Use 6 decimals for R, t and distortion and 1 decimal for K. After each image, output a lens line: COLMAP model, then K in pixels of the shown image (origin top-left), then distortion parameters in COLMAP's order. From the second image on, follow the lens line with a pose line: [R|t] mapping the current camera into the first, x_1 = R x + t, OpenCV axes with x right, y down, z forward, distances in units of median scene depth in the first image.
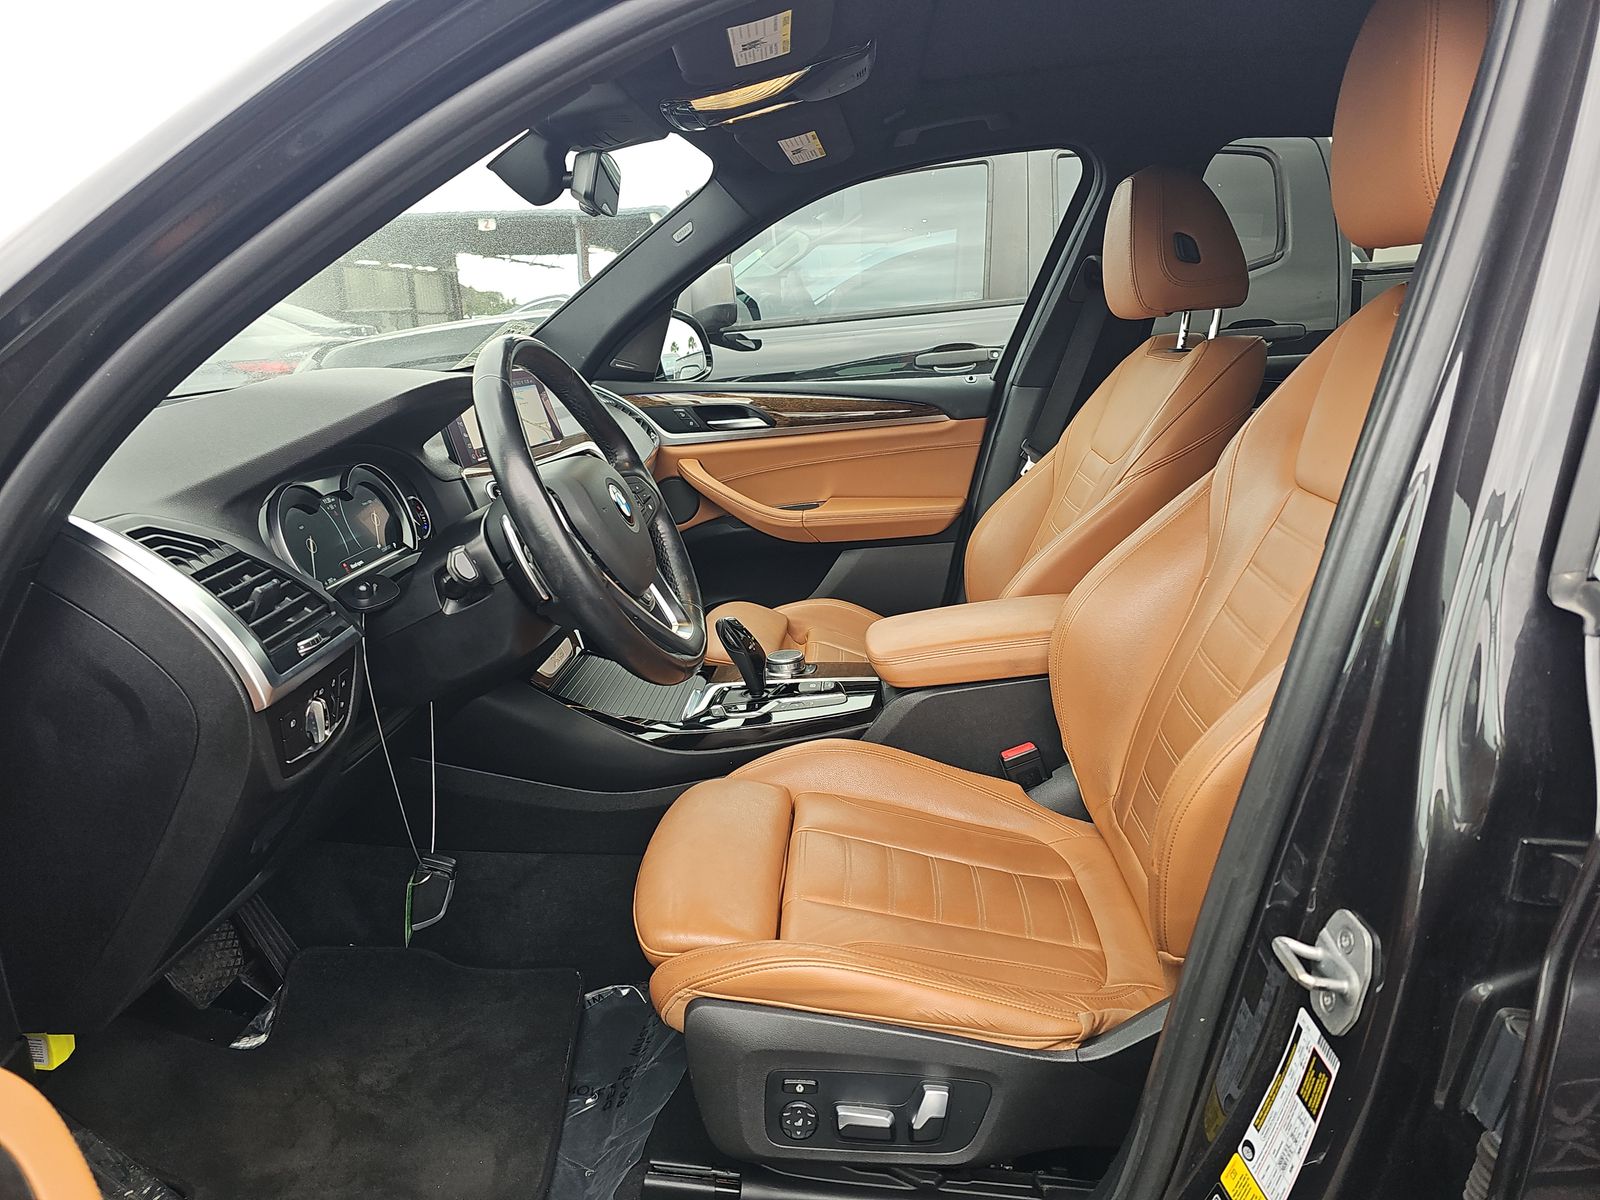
lens RADIAL K [[1042.8, 0, 800.0], [0, 1042.8, 600.0], [0, 0, 1]] dist [0.035280, -0.002469]
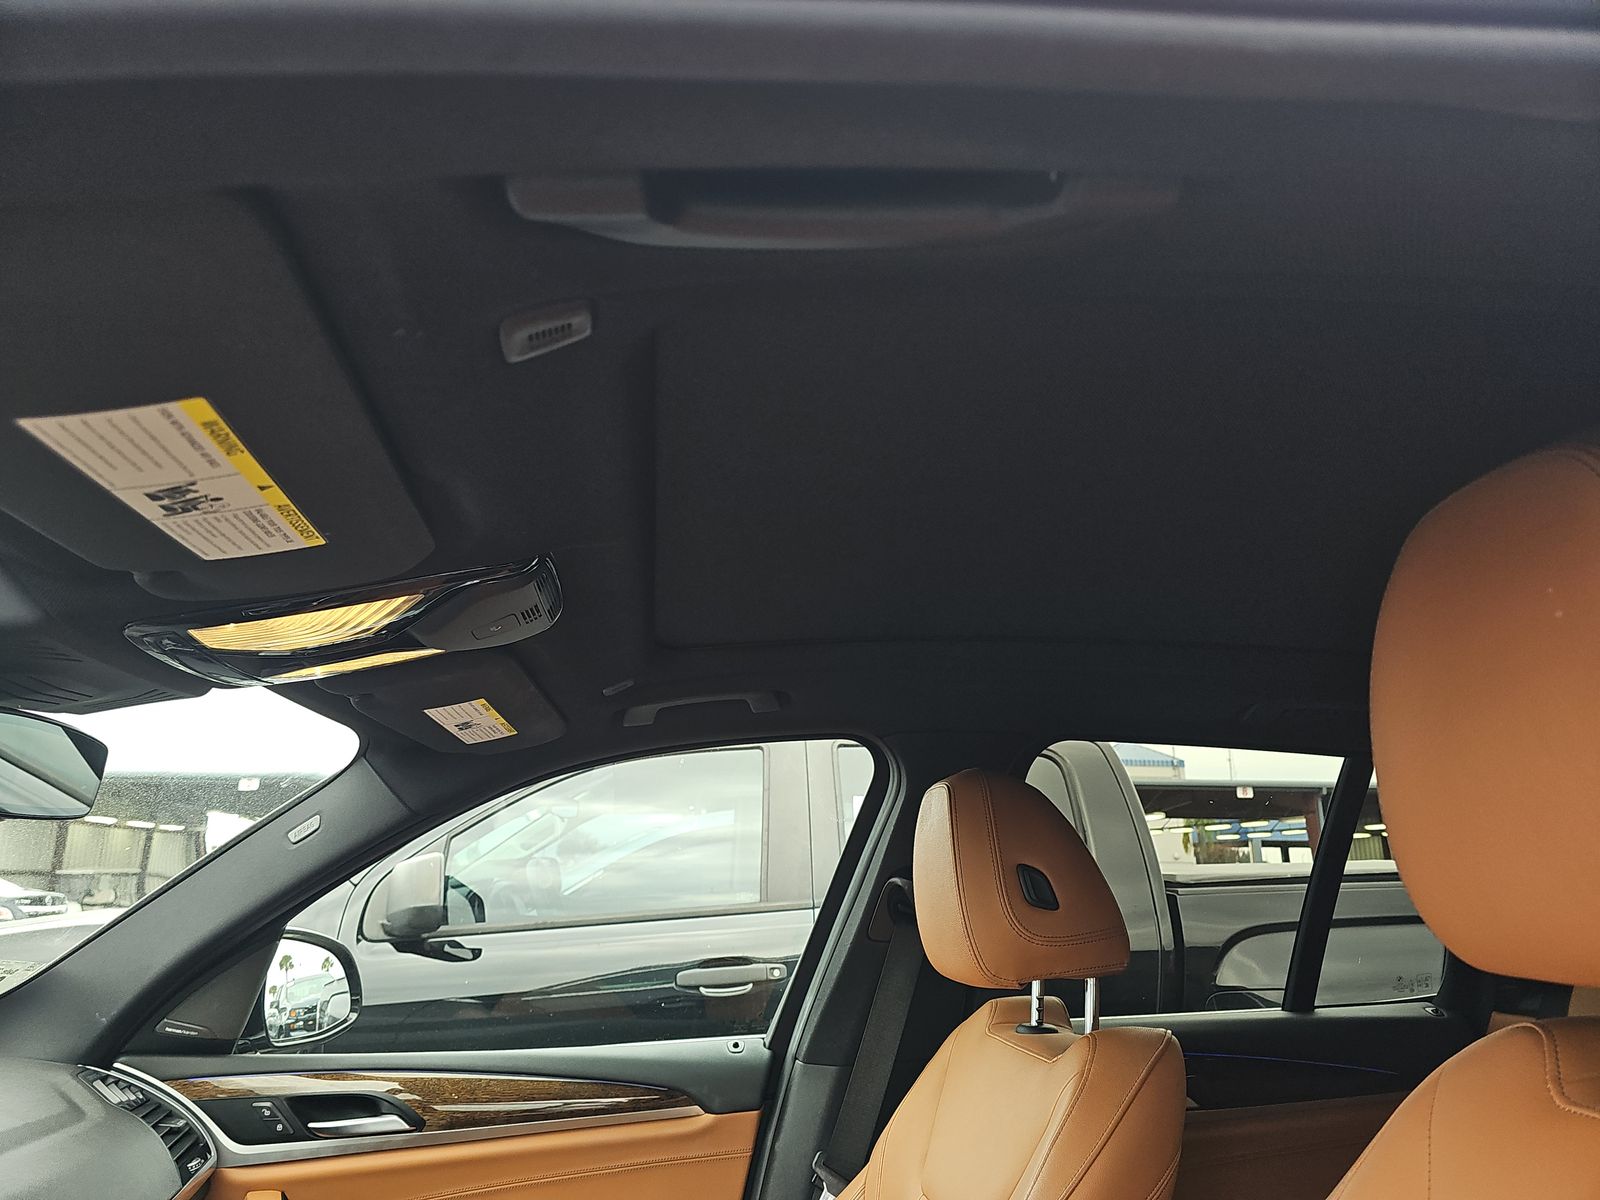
lens RADIAL K [[1085.7, 0, 800.0], [0, 1085.7, 600.0], [0, 0, 1]] dist [-0.008472, -0.001446]
pose [[0.980975, 0.067192, 0.182136, 0.057485], [0.033259, 0.866157, -0.498665, -0.111337], [-0.191265, 0.495235, 0.847443, 0.256765]]
